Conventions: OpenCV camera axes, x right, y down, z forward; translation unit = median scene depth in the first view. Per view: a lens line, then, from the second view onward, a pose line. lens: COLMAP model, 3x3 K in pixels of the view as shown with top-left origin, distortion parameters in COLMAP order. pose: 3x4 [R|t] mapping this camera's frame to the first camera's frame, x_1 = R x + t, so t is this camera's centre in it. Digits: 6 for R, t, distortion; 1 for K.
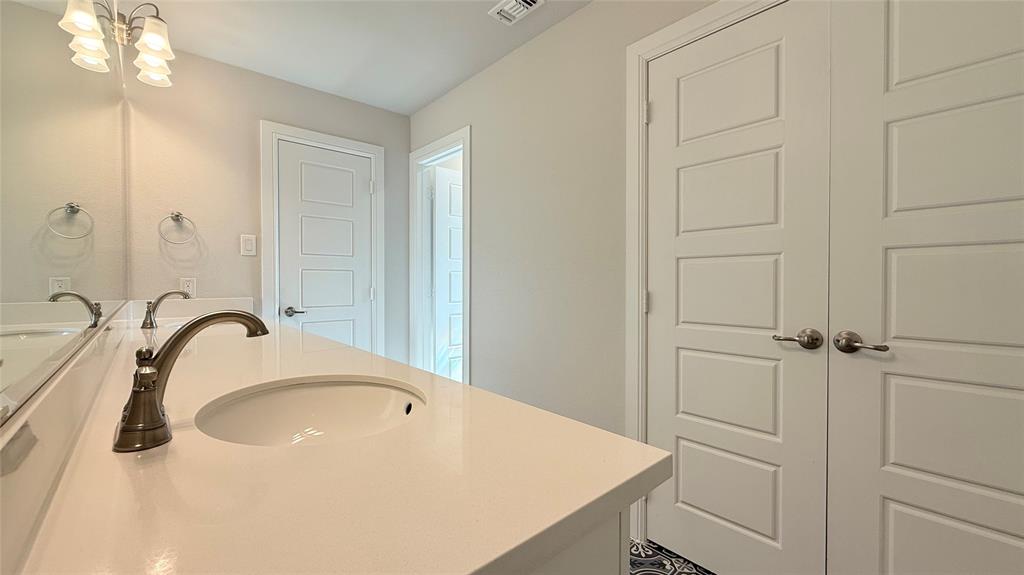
lens RADIAL K [[405.9, 0, 513.3], [0, 405.9, 288.0], [0, 0, 1]] dist [0.001149, -0.000323]
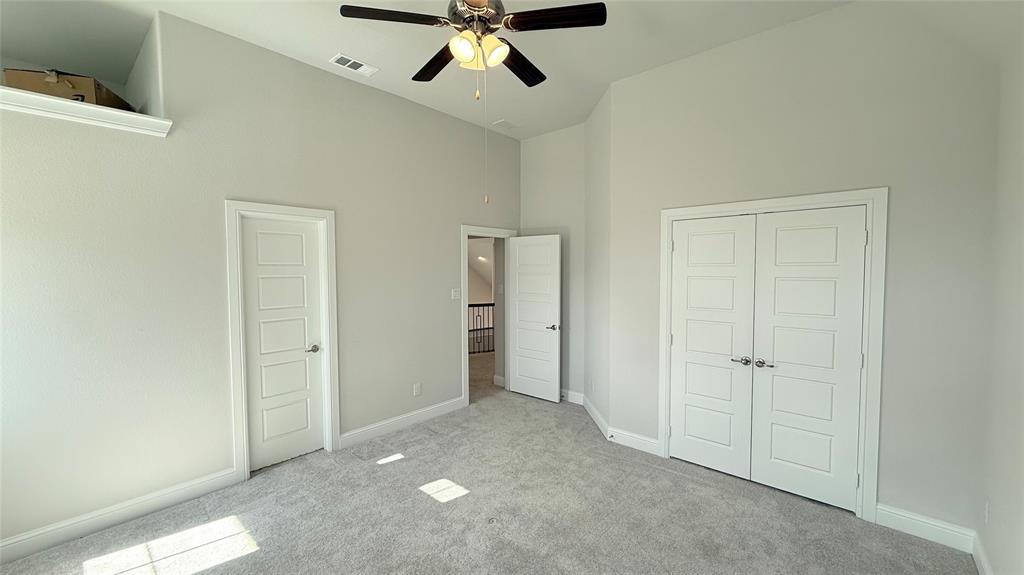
lens RADIAL K [[405.9, 0, 509.8], [0, 405.9, 285.2], [0, 0, 1]] dist [0.001149, -0.000323]
pose [[0.992261, -0.012048, 0.123585, -0.925551], [0.007331, 0.999230, 0.038549, -0.415313], [-0.123955, -0.037344, 0.991585, -1.165150]]
